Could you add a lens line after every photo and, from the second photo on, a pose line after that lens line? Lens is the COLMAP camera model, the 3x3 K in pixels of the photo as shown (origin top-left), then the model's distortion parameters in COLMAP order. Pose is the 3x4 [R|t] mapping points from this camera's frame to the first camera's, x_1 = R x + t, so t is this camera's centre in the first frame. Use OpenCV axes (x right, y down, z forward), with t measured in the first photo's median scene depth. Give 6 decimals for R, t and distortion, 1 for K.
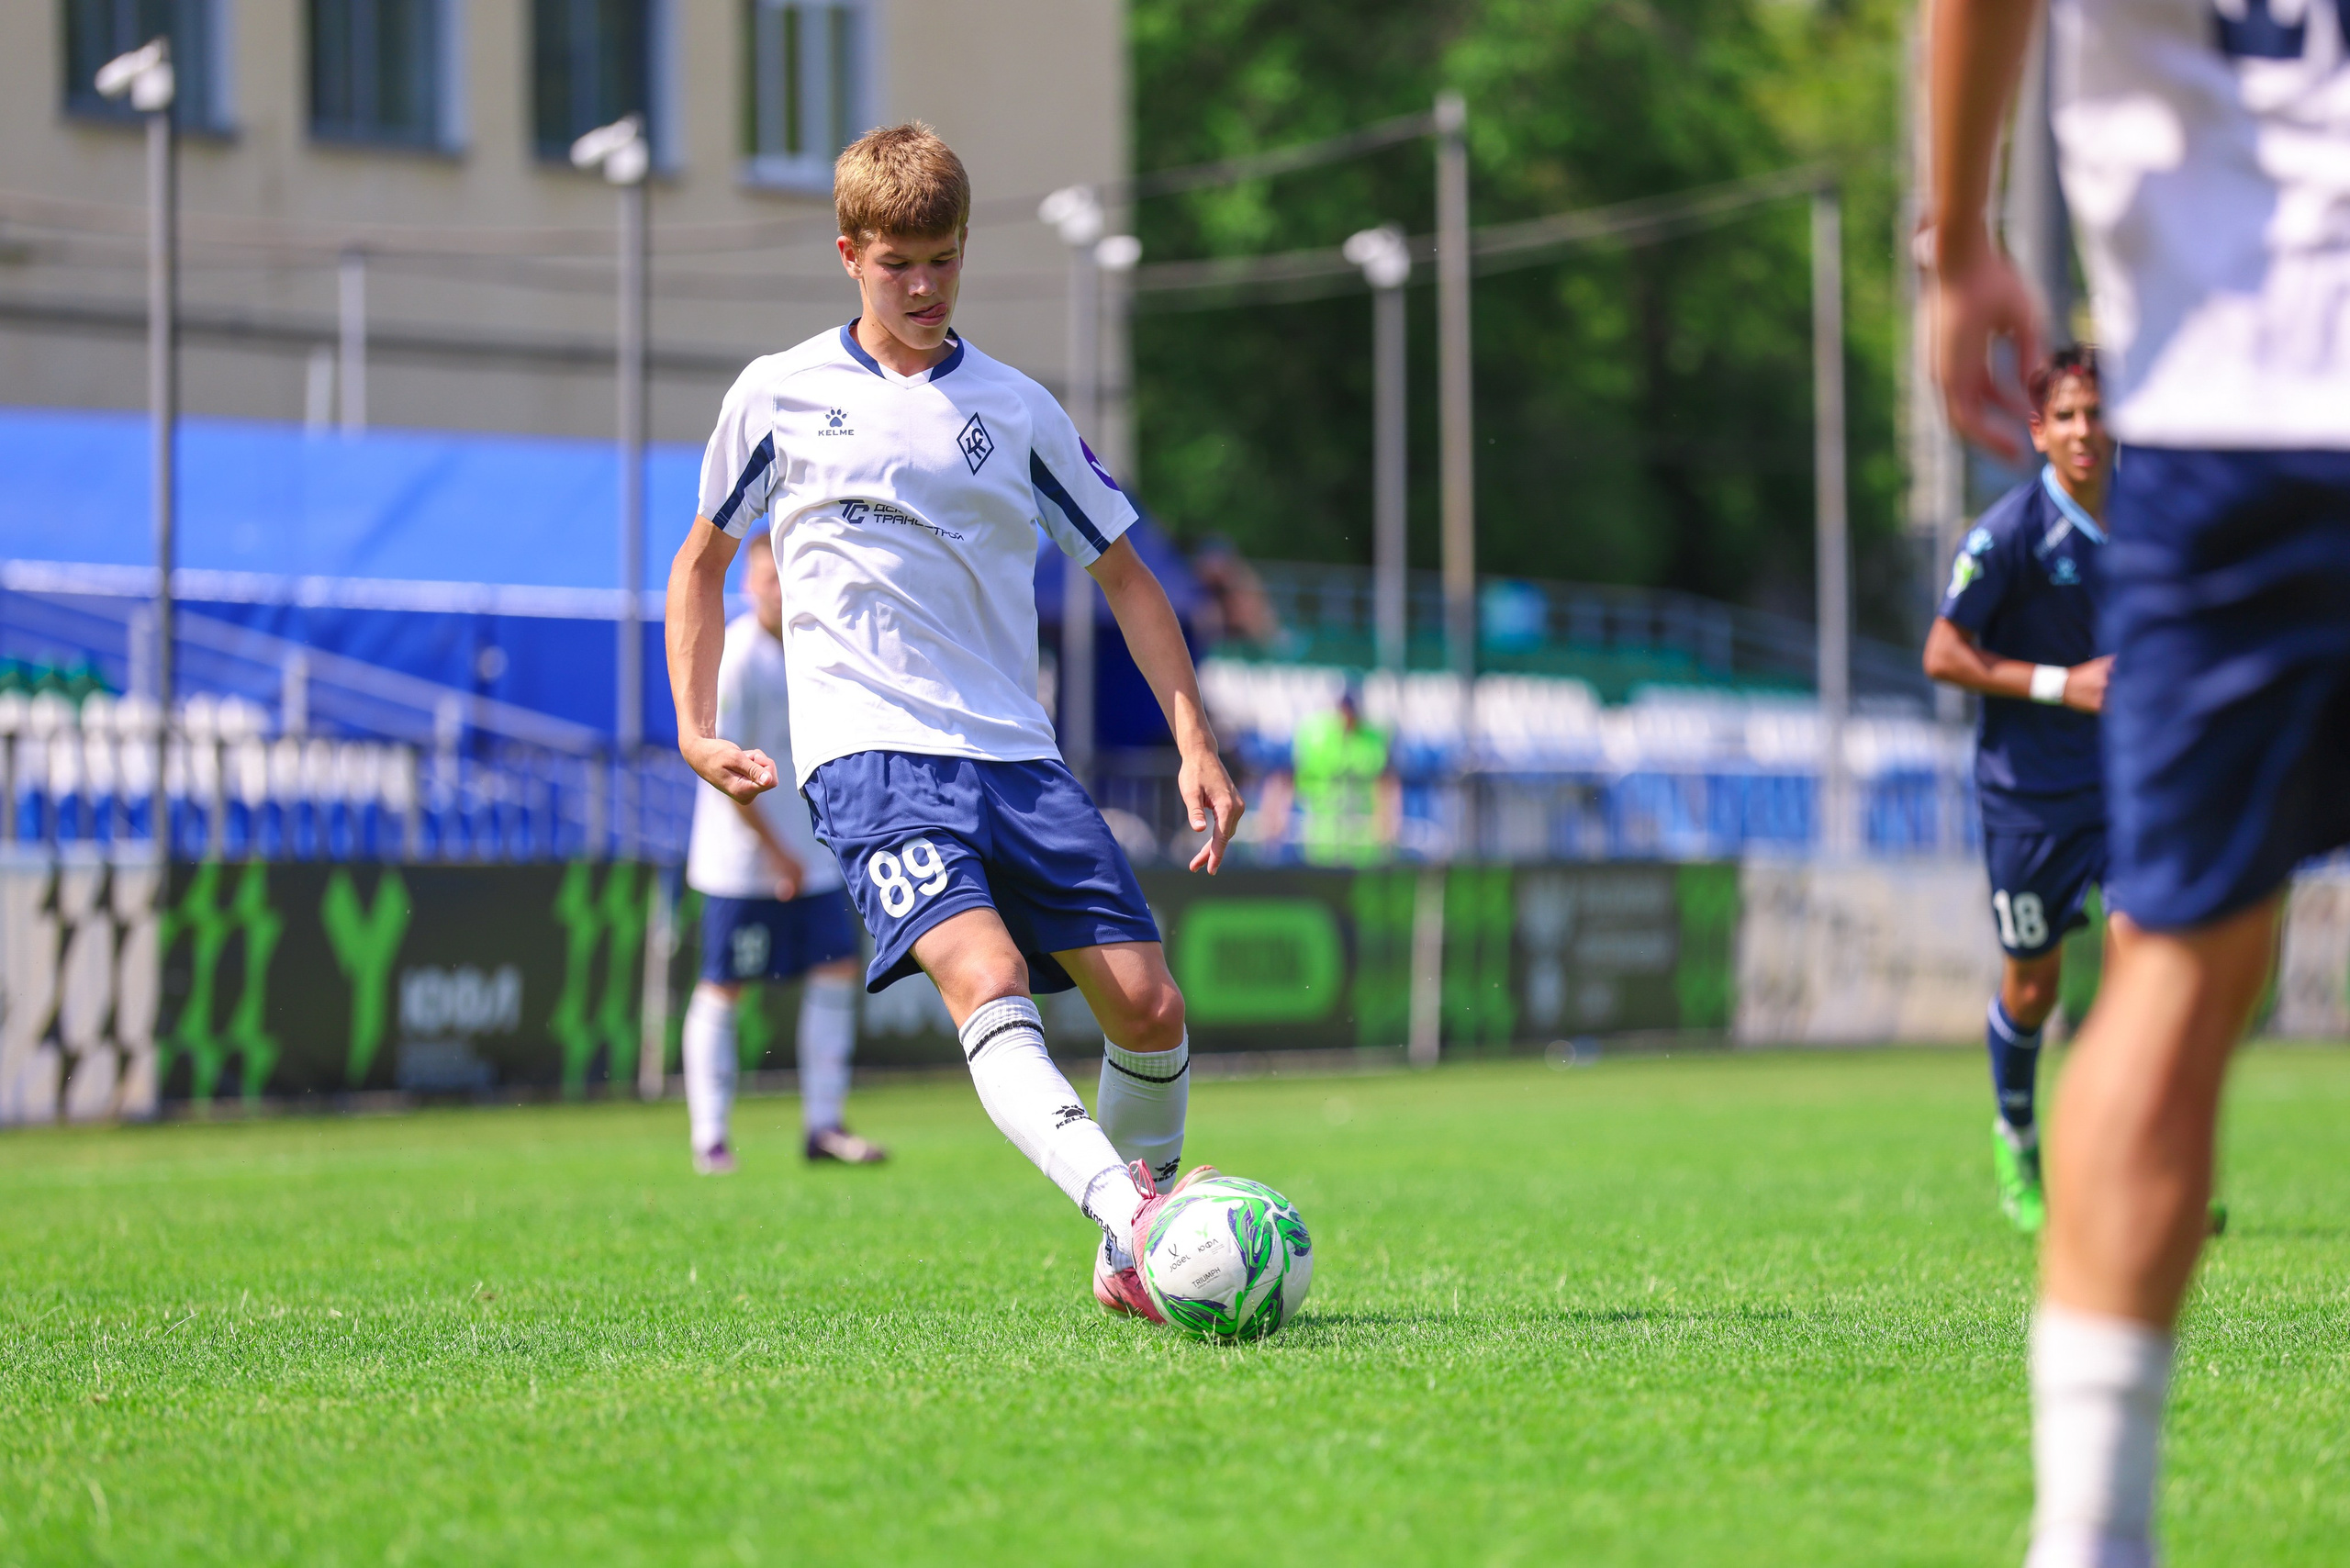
lens RADIAL K [[9108.7, 0, 1207.7], [0, 9108.7, 619.6], [0, 0, 1]] dist [0.446627, 0.000000]
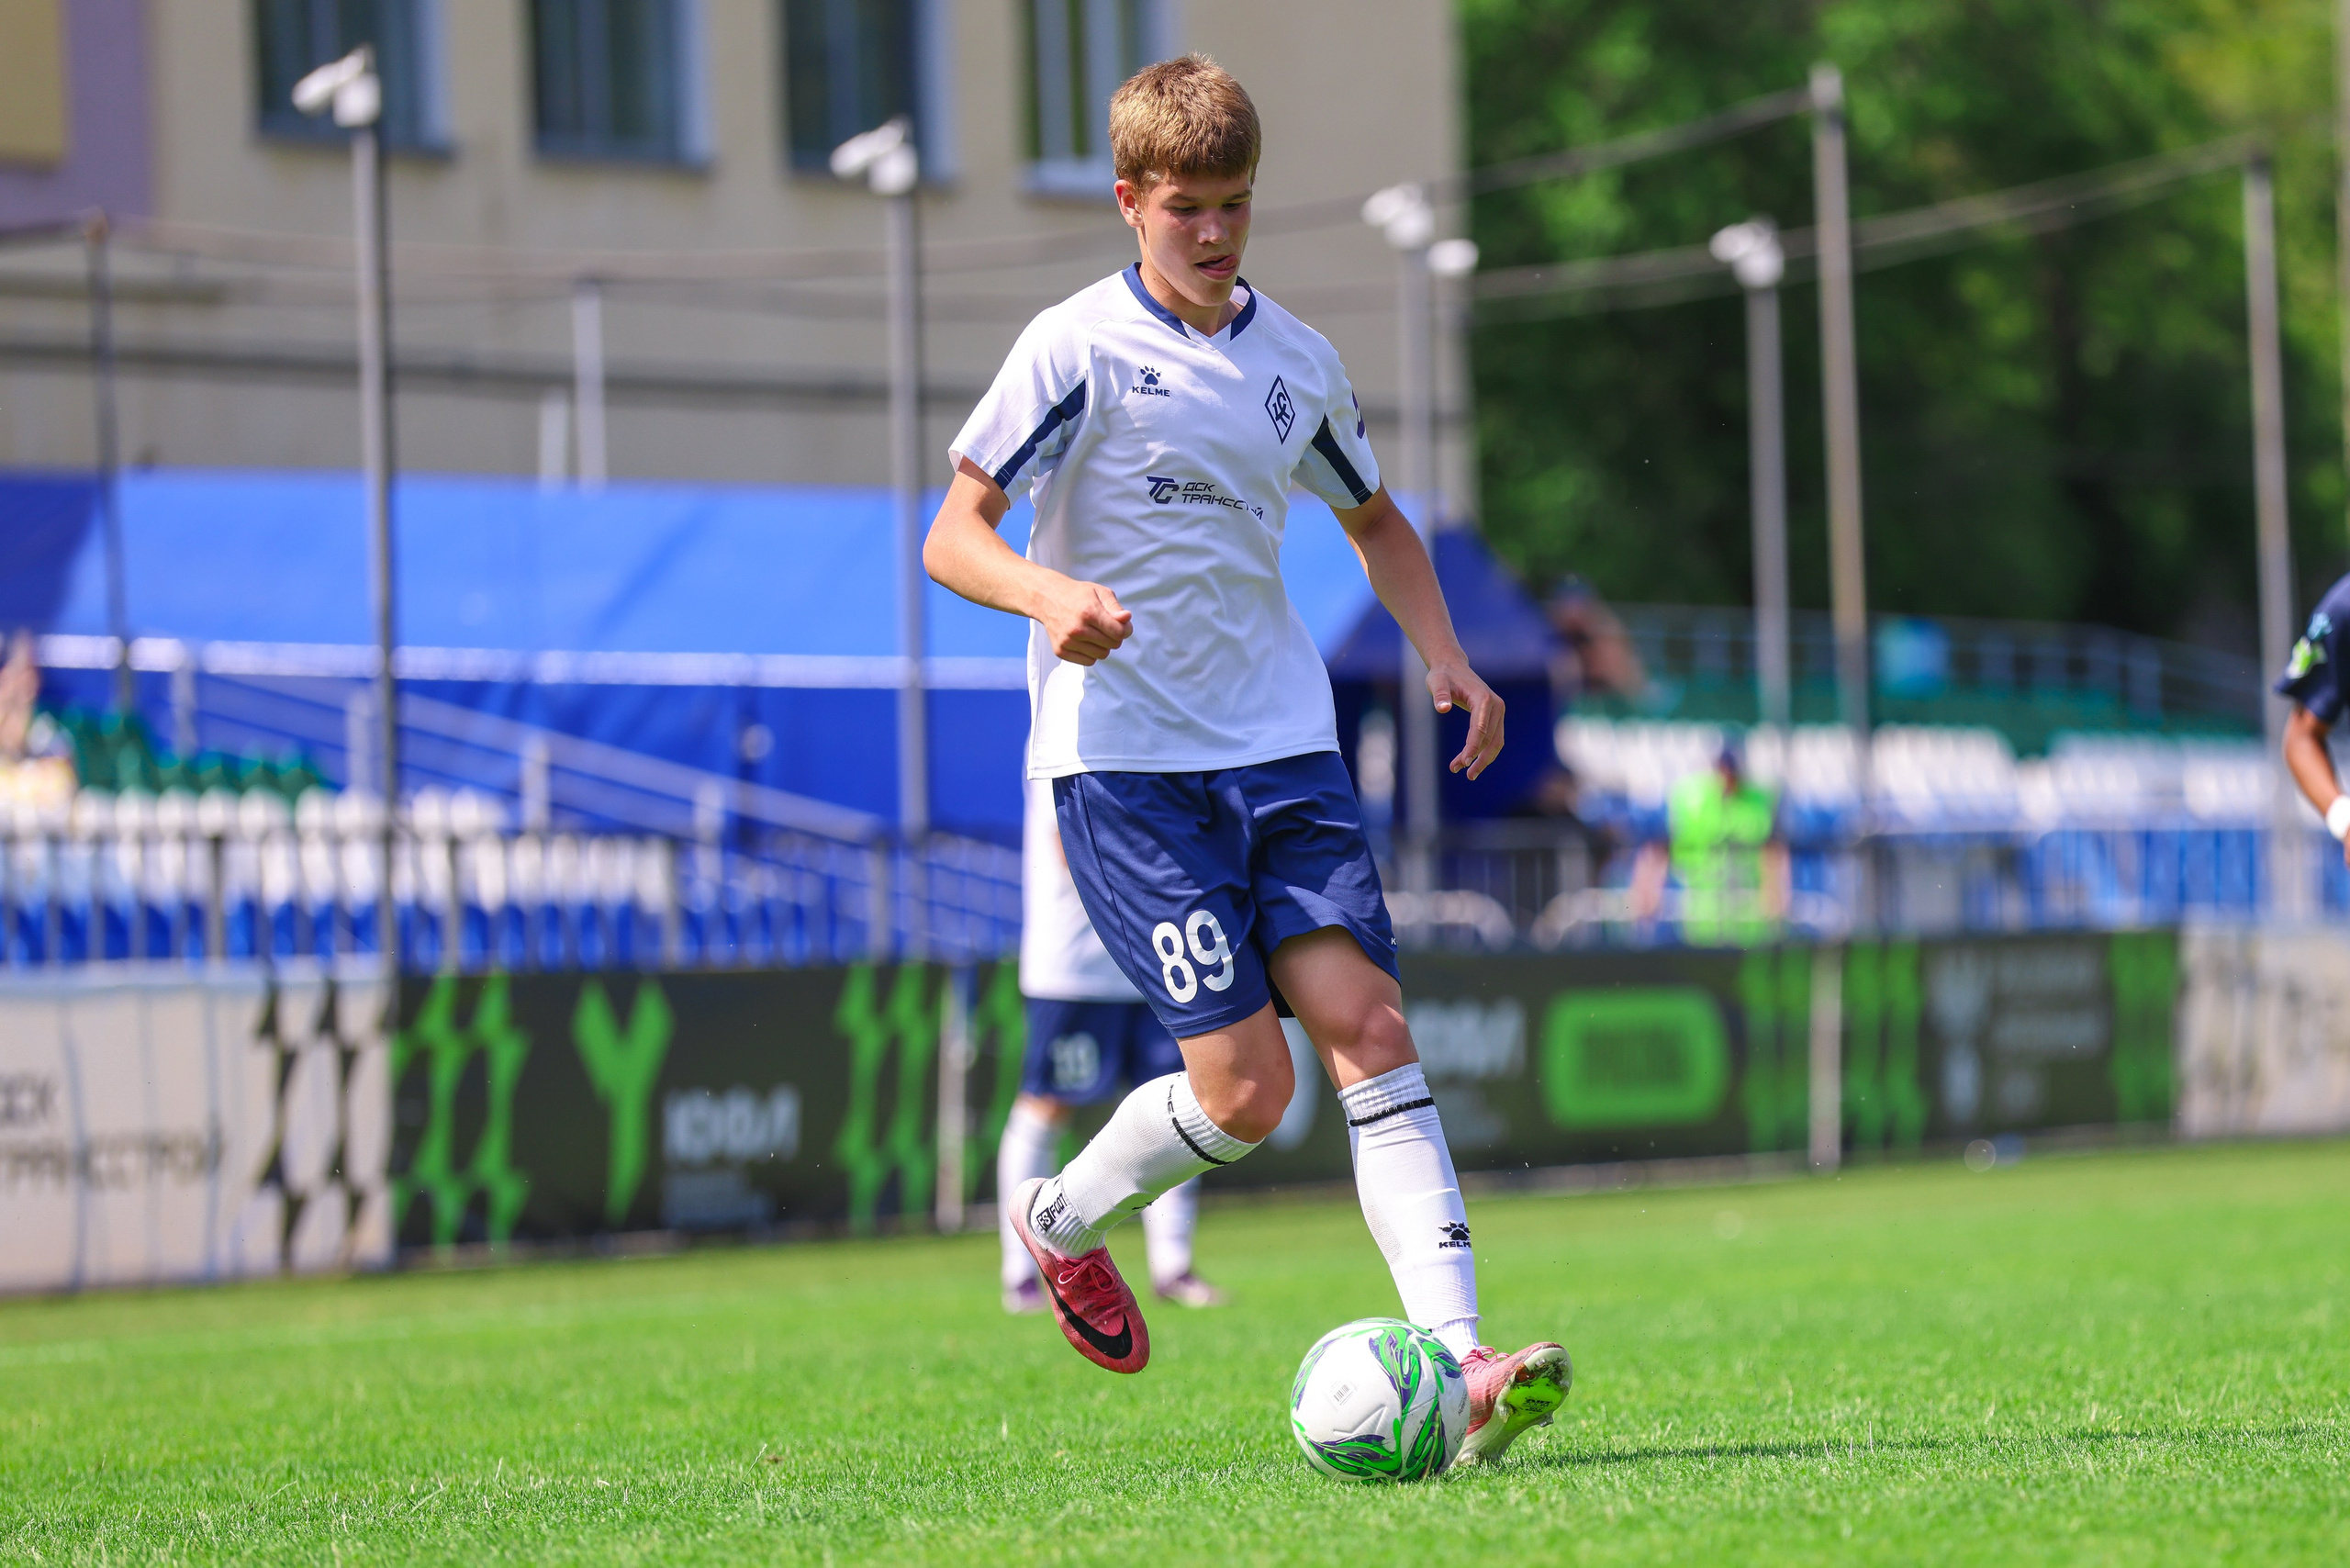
lens RADIAL K [[9108.7, 0, 1231.7], [0, 9108.7, 791.7], [0, 0, 1]] dist [0.446627, 0.000000]
pose [[0.999009, -0.028296, -0.034362, -0.002343], [0.028559, 0.999566, 0.007199, 0.004444], [0.034144, -0.008173, 0.999384, 0.119854]]
